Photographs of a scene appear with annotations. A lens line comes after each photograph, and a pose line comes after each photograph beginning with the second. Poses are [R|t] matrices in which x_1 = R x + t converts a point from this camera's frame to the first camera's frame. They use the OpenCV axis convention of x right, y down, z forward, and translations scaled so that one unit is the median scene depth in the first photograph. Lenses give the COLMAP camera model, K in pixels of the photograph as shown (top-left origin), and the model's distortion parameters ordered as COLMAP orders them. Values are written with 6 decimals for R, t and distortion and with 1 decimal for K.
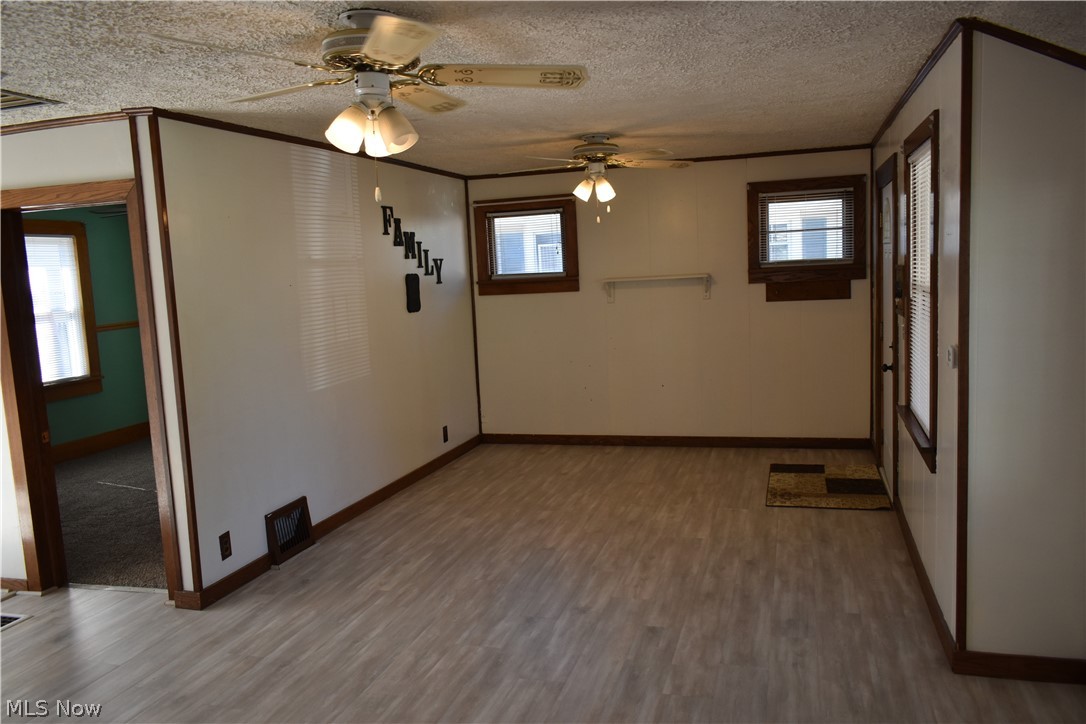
lens RADIAL K [[848.8, 0, 544.5], [0, 848.8, 364.0], [0, 0, 1]] dist [-0.003489, 0.005379]
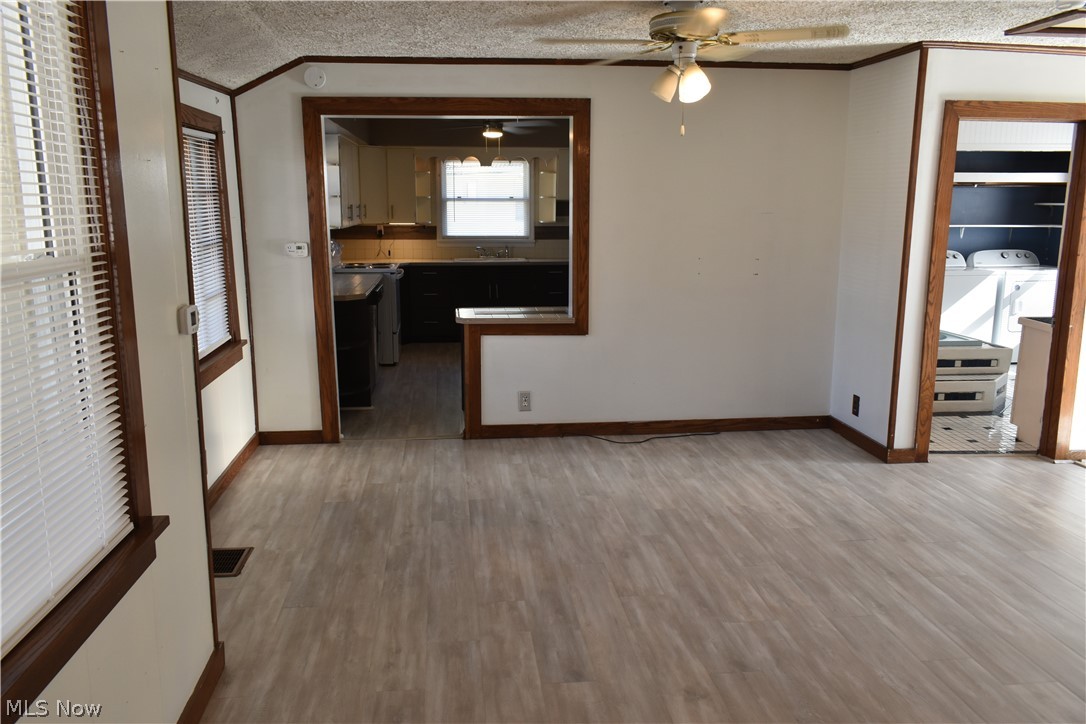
lens RADIAL K [[848.8, 0, 543.4], [0, 848.8, 363.5], [0, 0, 1]] dist [-0.003489, 0.005379]
pose [[-0.920701, 0.115250, -0.372864, 0.431086], [-0.006862, 0.950474, 0.310728, -0.199975], [0.390209, 0.288646, -0.874311, 1.669468]]
